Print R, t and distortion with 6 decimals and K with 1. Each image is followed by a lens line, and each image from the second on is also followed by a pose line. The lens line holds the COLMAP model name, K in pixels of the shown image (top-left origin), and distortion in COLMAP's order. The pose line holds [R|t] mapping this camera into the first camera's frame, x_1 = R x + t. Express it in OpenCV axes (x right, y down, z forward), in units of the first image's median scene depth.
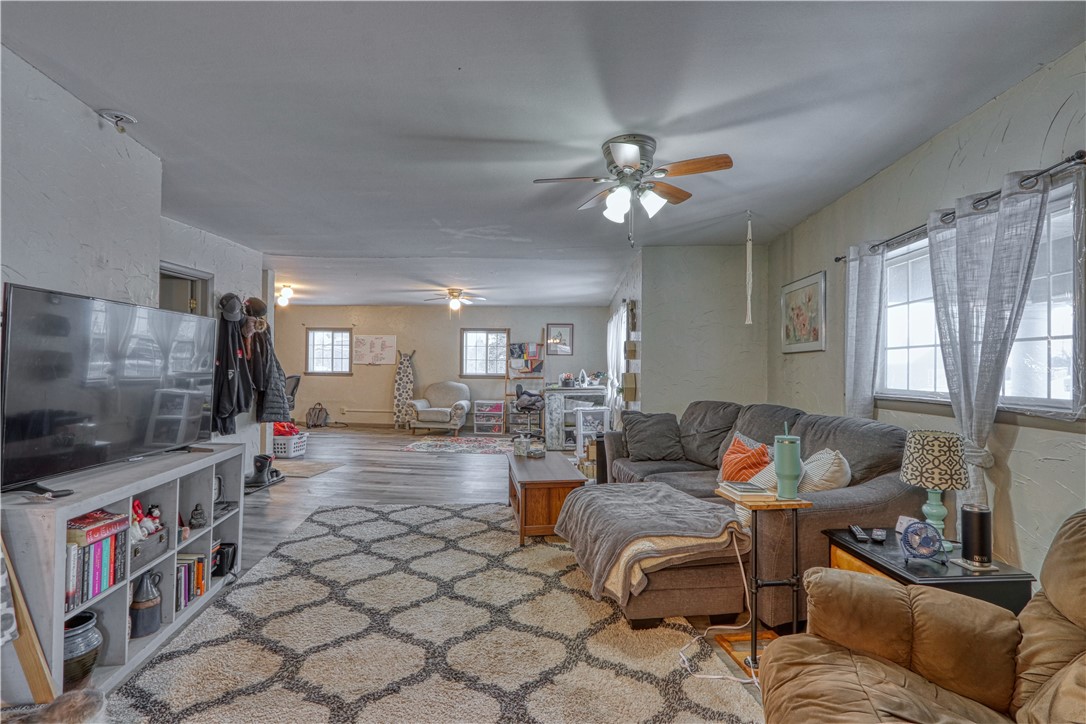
lens RADIAL K [[507.2, 0, 536.5], [0, 507.2, 364.4], [0, 0, 1]] dist [-0.002541, -0.000227]
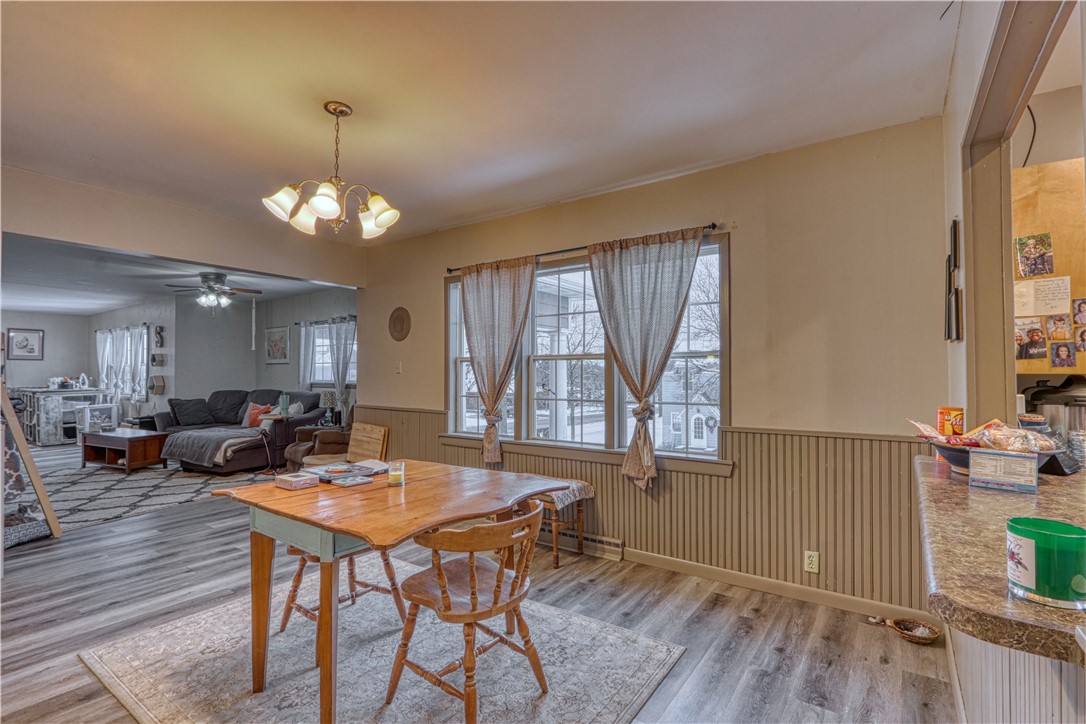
lens RADIAL K [[507.2, 0, 537.9], [0, 507.2, 367.2], [0, 0, 1]] dist [-0.002541, -0.000227]
pose [[0.525039, -0.001140, 0.851077, -0.829510], [-0.000744, 0.999998, 0.001799, -0.018677], [-0.851078, -0.001577, 0.525038, -1.201367]]
